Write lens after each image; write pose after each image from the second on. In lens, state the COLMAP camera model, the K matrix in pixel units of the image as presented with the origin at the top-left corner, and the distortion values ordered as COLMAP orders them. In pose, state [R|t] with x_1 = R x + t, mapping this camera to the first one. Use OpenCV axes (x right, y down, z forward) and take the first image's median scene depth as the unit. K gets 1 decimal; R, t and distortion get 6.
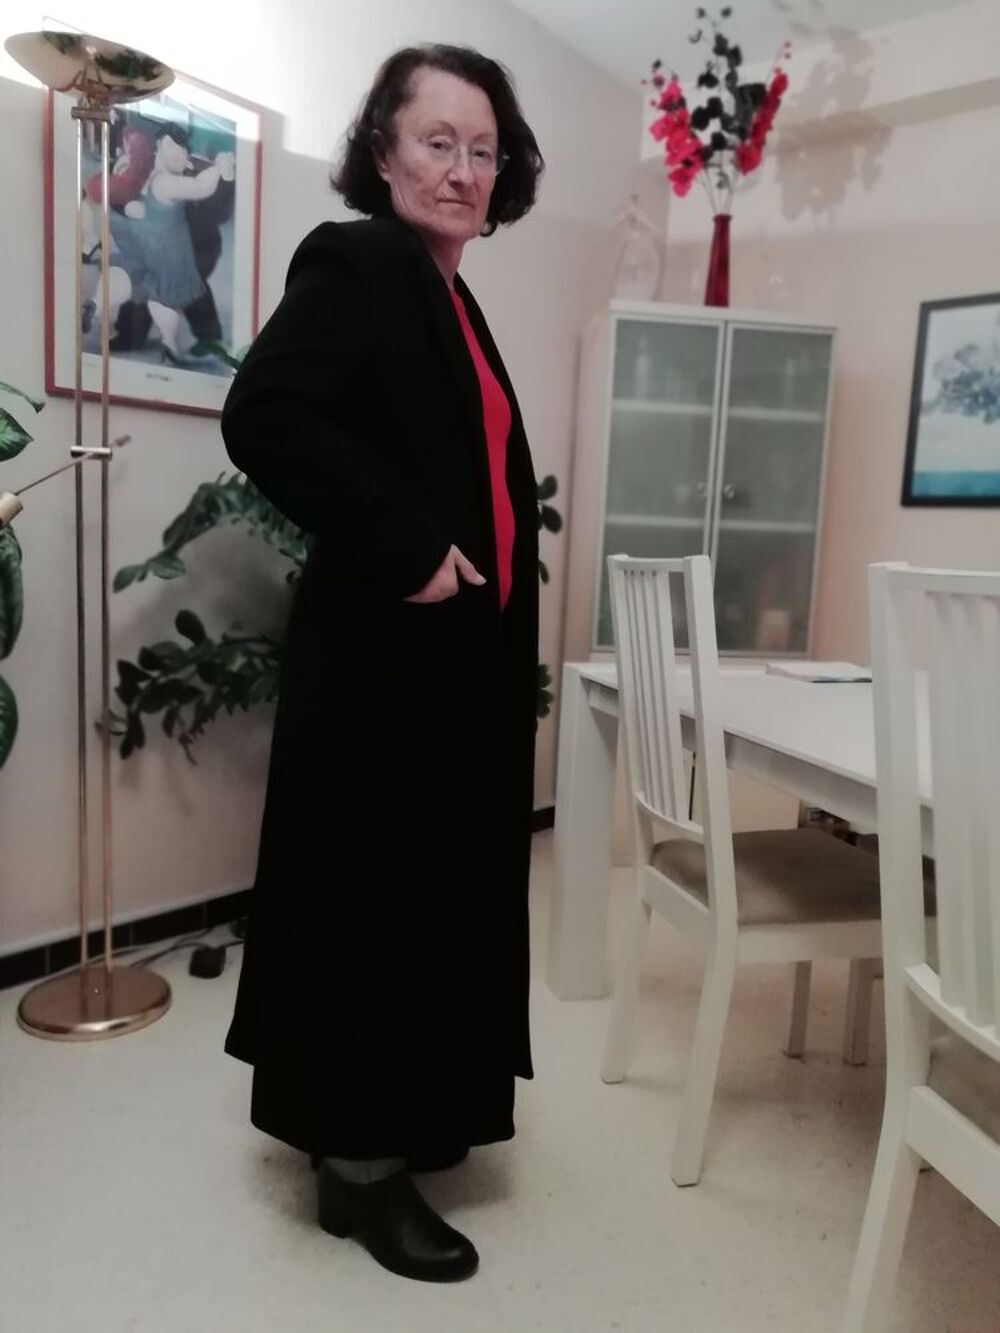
lens RADIAL K [[1087.3, 0, 500.8], [0, 1087.3, 680.0], [0, 0, 1]] dist [-0.014521, -0.004674]
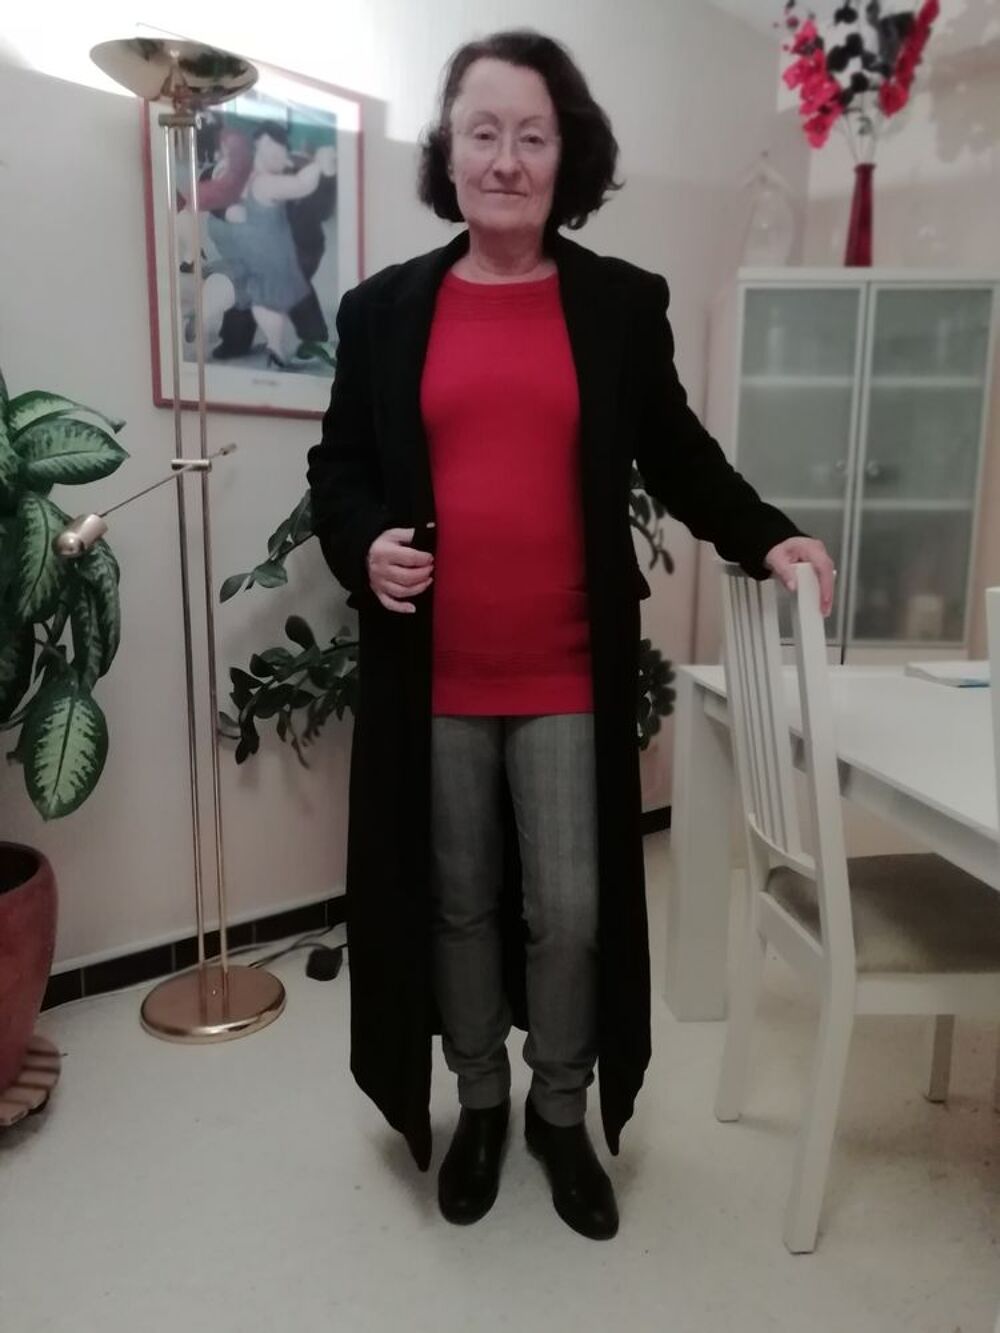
lens RADIAL K [[1035.1, 0, 500.0], [0, 1035.1, 666.5], [0, 0, 1]] dist [0.010692, -0.018655]
pose [[0.984863, -0.007225, -0.173184, 0.061103], [0.012220, 0.999539, 0.027792, -0.041761], [0.172903, -0.029488, 0.984497, 0.090523]]
